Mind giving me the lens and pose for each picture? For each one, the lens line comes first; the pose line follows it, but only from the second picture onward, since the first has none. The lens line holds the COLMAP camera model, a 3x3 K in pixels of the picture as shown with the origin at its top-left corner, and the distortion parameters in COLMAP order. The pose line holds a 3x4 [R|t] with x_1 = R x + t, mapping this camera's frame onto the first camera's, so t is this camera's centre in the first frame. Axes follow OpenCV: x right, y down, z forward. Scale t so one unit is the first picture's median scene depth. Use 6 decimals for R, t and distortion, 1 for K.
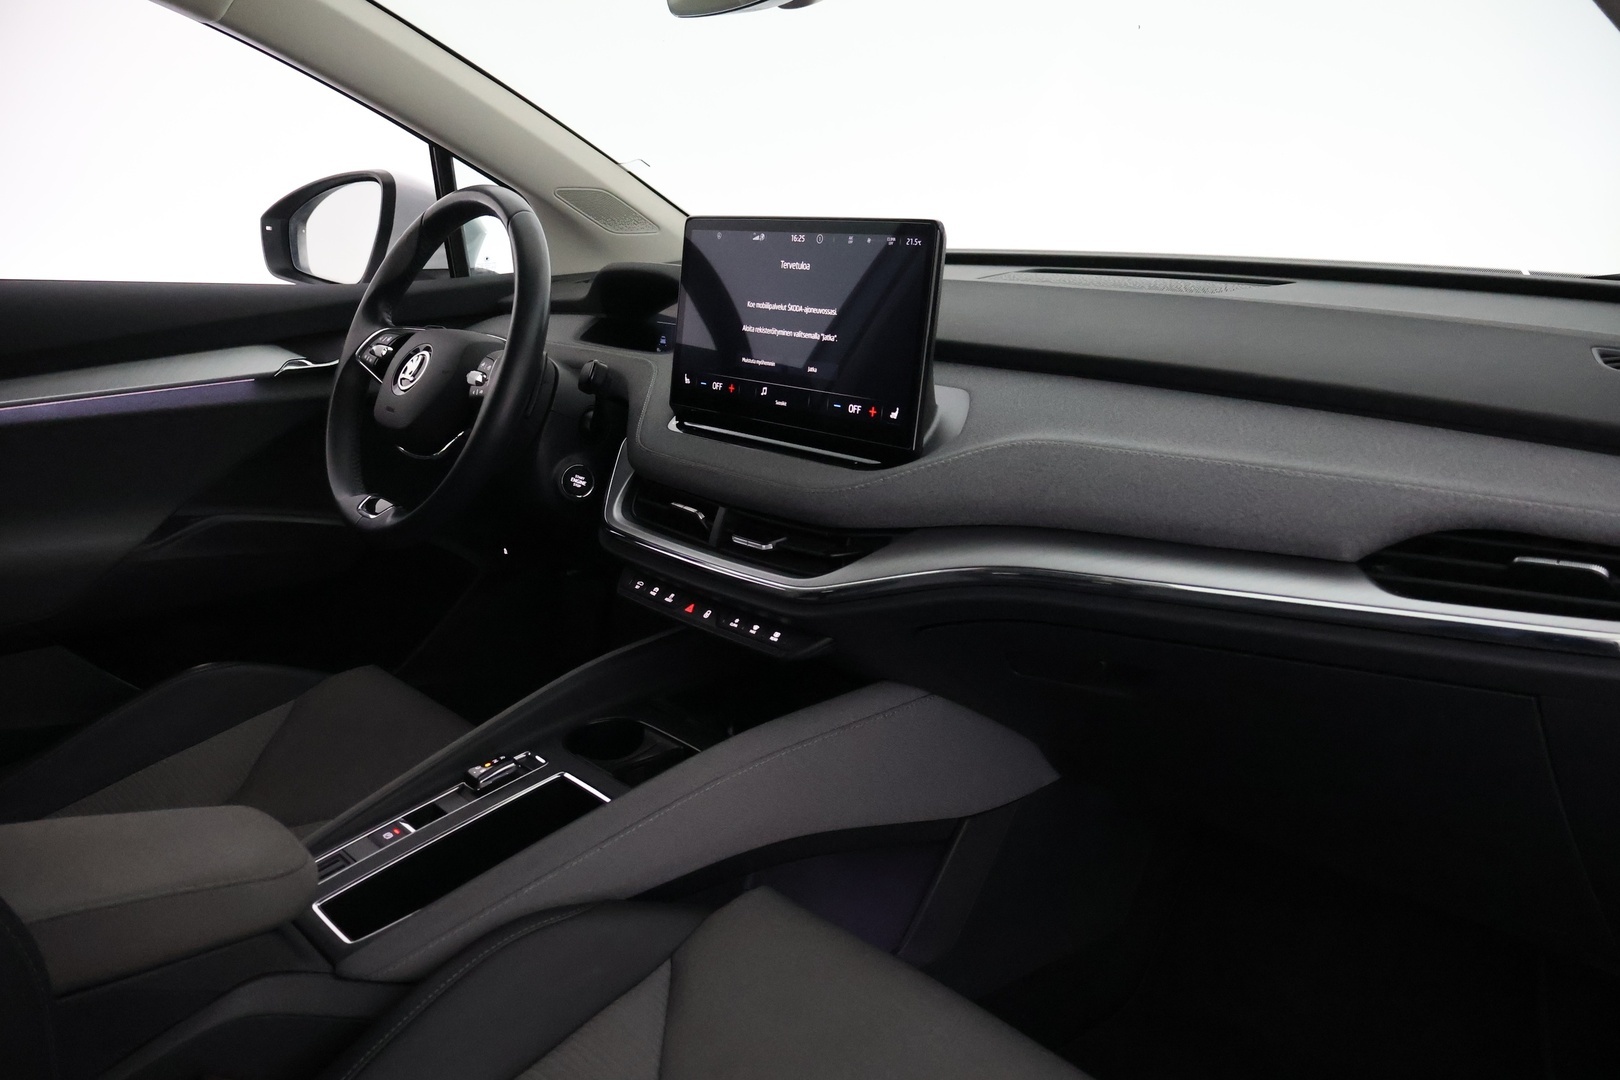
lens RADIAL K [[1357.9, 0, 801.5], [0, 1357.9, 535.2], [0, 0, 1]] dist [0.006910, -0.014917]
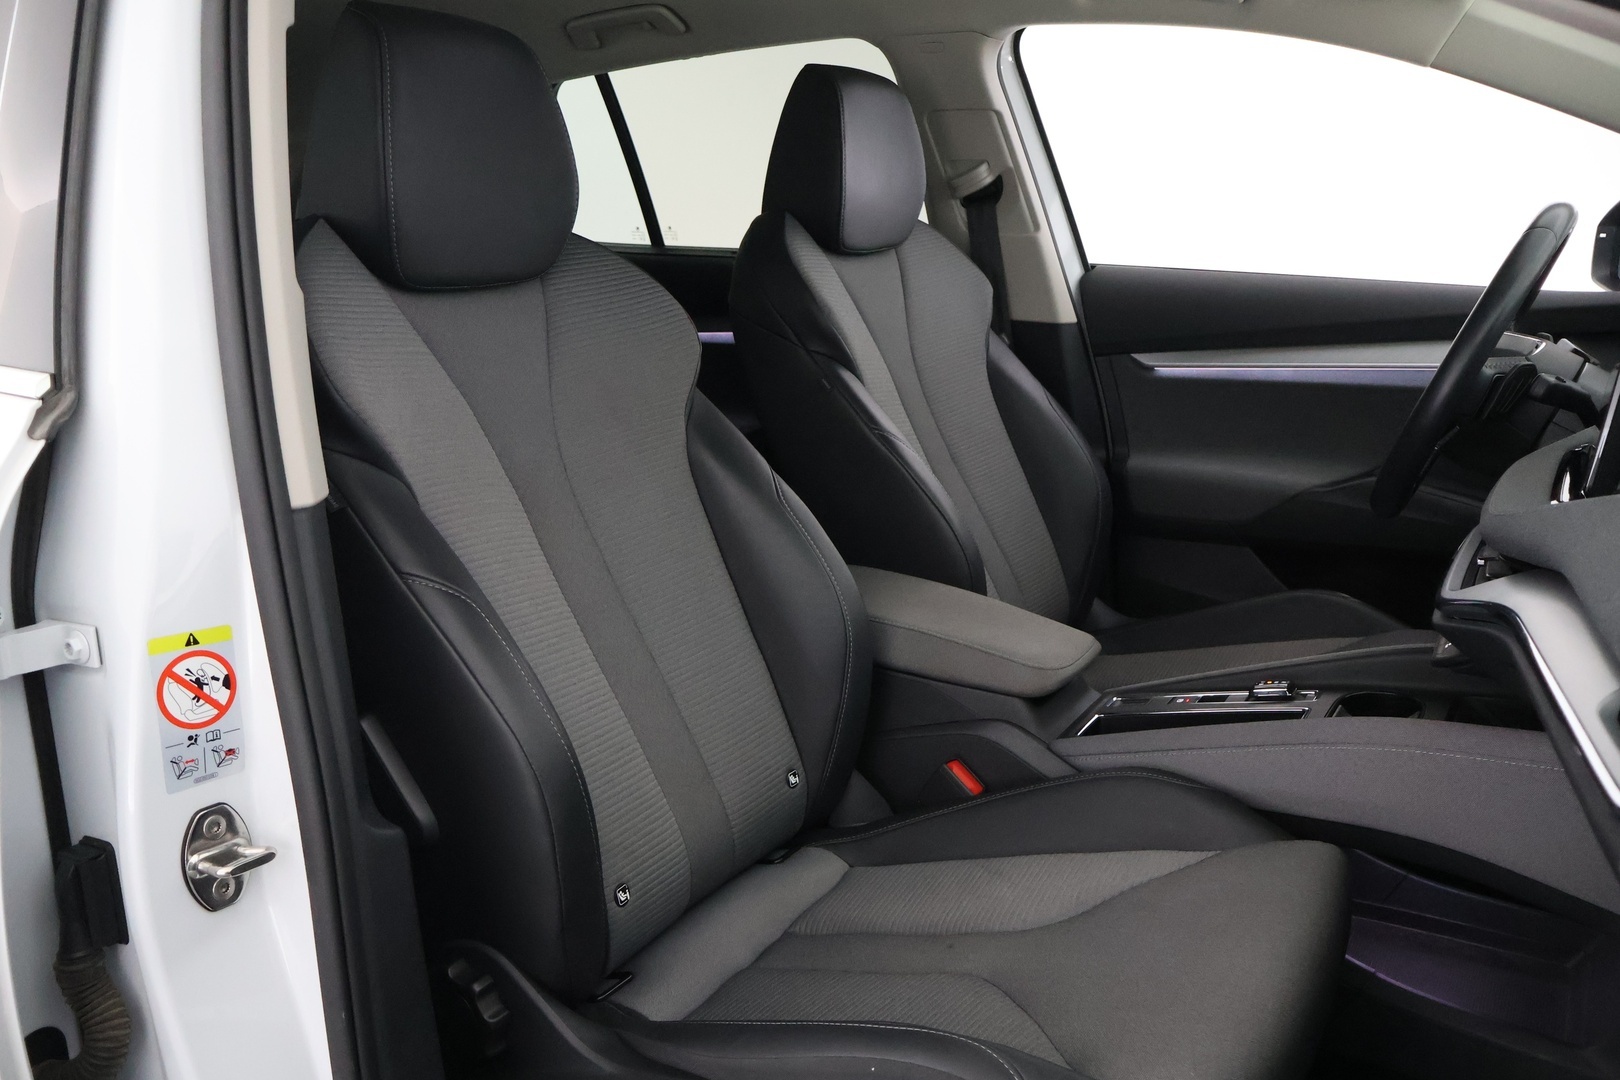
lens RADIAL K [[1357.9, 0, 802.6], [0, 1357.9, 542.9], [0, 0, 1]] dist [0.006910, -0.014917]
pose [[0.311945, 0.219977, -0.924284, 0.719863], [-0.207483, 0.965120, 0.159671, -0.059064], [0.927168, 0.141965, 0.346706, 0.157441]]
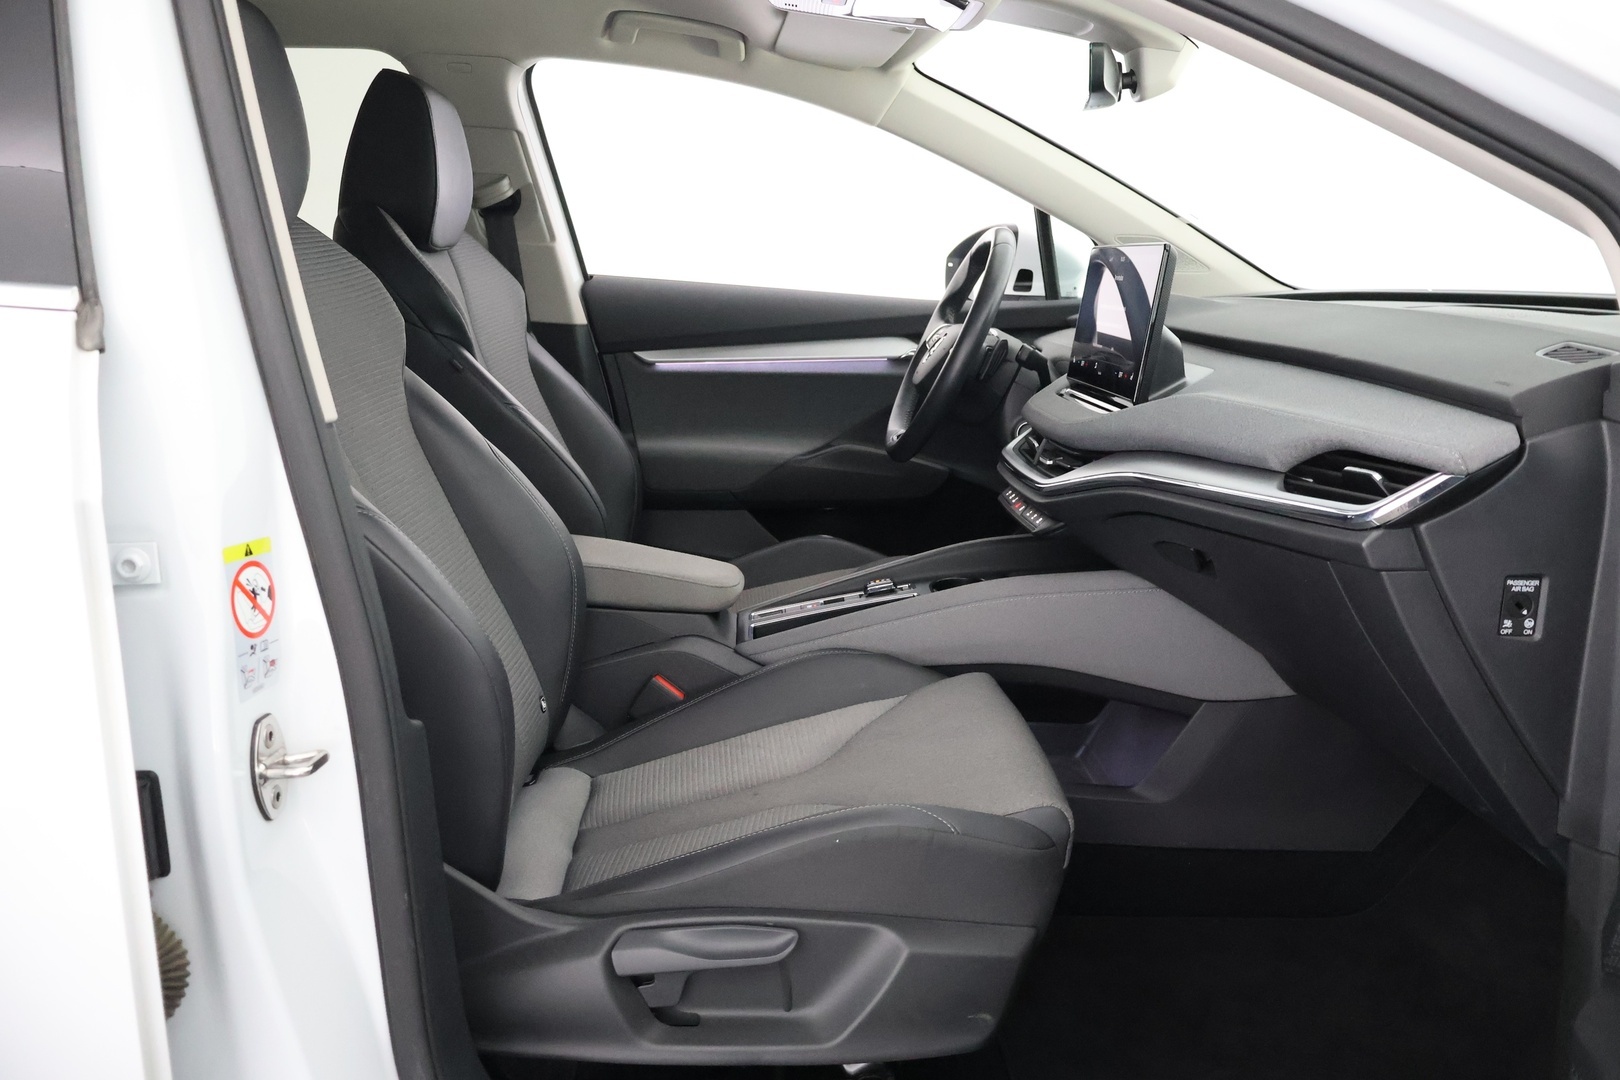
lens RADIAL K [[1357.9, 0, 805.3], [0, 1357.9, 537.6], [0, 0, 1]] dist [0.006910, -0.014917]
pose [[0.781558, 0.138182, -0.608336, 0.643343], [-0.169456, 0.985519, 0.006150, 0.118027], [0.600376, 0.098279, 0.793656, -0.309710]]
